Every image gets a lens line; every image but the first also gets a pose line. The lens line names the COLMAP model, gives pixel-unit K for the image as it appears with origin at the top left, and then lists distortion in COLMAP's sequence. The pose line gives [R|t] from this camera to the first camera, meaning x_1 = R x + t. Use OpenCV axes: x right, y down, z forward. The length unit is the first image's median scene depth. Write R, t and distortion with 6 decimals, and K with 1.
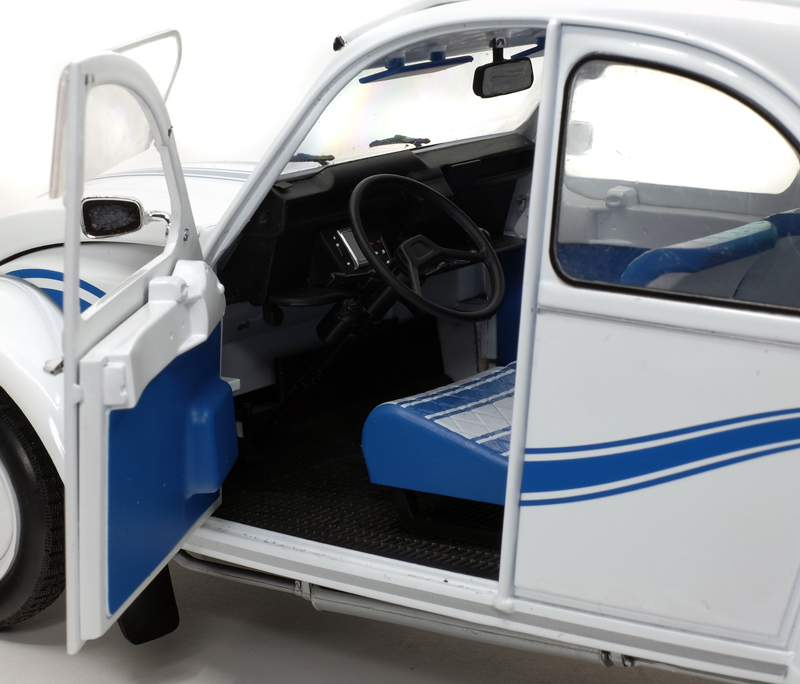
lens RADIAL K [[1756.3, 0, 400.0], [0, 1756.3, 329.4], [0, 0, 1]] dist [0.148451, -0.016746]
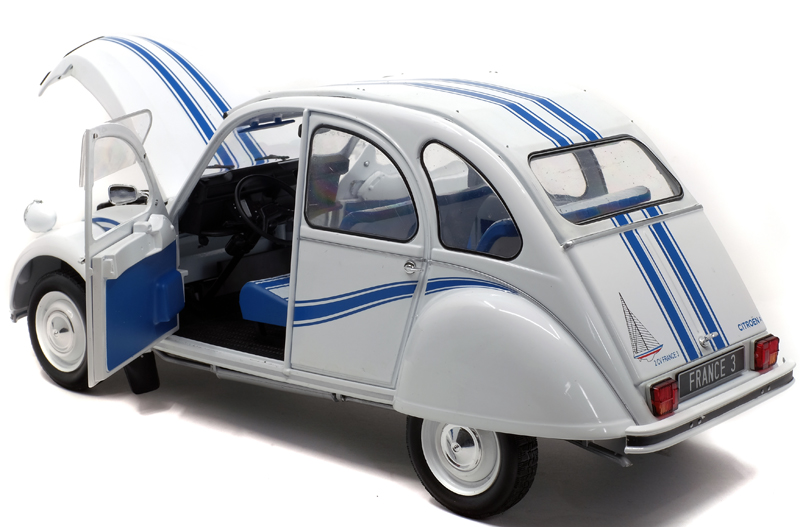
lens RADIAL K [[1159.6, 0, 400.0], [0, 1159.6, 263.5], [0, 0, 1]] dist [-0.017905, -0.051163]
pose [[0.998830, 0.013146, -0.046539, 0.257354], [-0.012933, 0.999905, 0.004868, 0.011048], [0.046599, -0.004261, 0.998905, -0.430299]]
